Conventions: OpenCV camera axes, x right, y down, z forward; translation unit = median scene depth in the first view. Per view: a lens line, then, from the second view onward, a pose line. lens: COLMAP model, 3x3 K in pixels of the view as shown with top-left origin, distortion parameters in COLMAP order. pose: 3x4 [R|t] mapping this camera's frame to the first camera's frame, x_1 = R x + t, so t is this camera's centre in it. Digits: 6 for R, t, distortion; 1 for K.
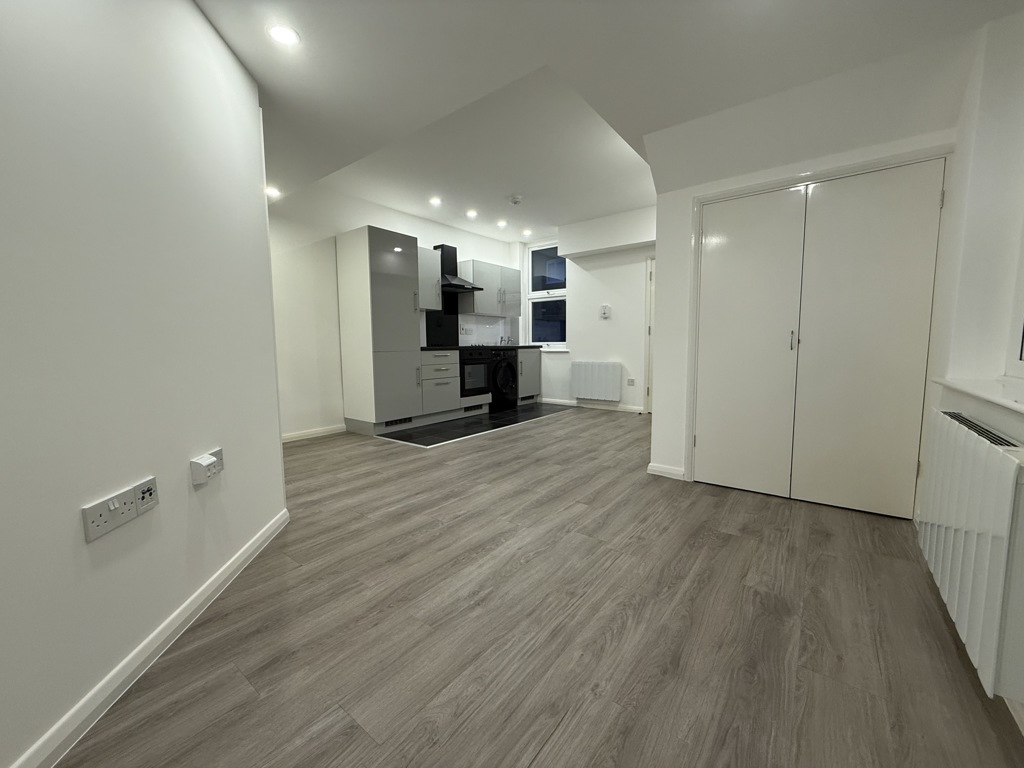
lens RADIAL K [[406.8, 0, 512.0], [0, 406.8, 384.0], [0, 0, 1]] dist [0.000057, -0.000002]
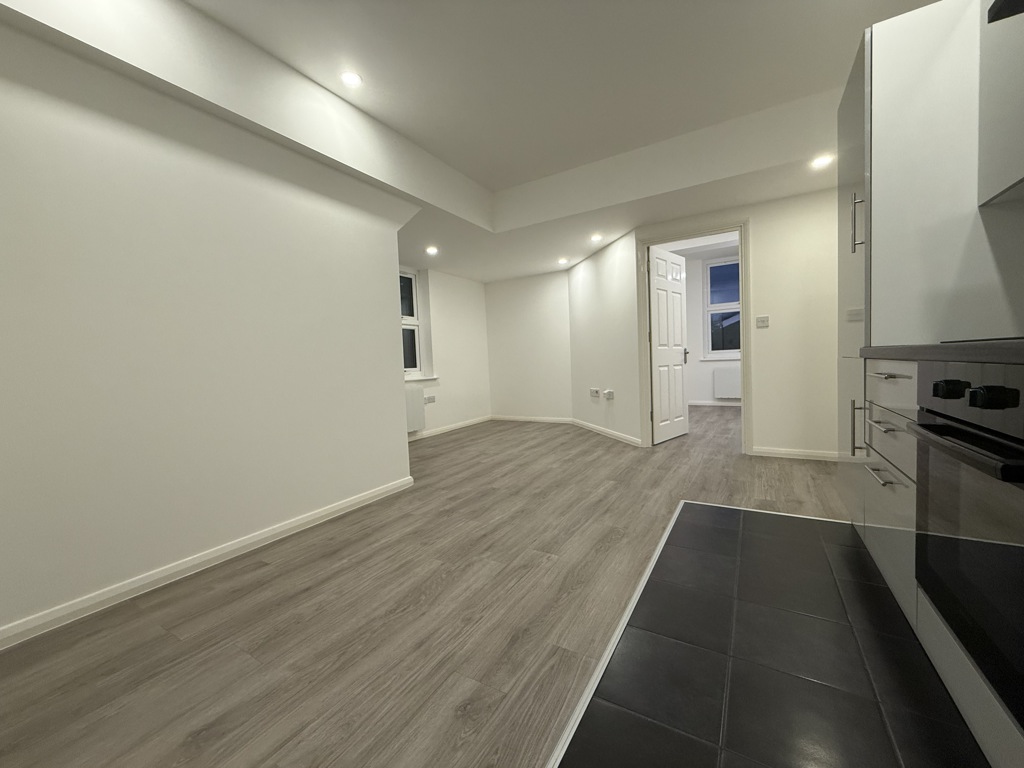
lens RADIAL K [[406.8, 0, 512.0], [0, 406.8, 384.0], [0, 0, 1]] dist [0.000057, -0.000002]
pose [[-0.991474, 0.059676, -0.115837, 0.167891], [0.043447, 0.989495, 0.137885, -0.168251], [0.122849, 0.131677, -0.983651, 1.887299]]
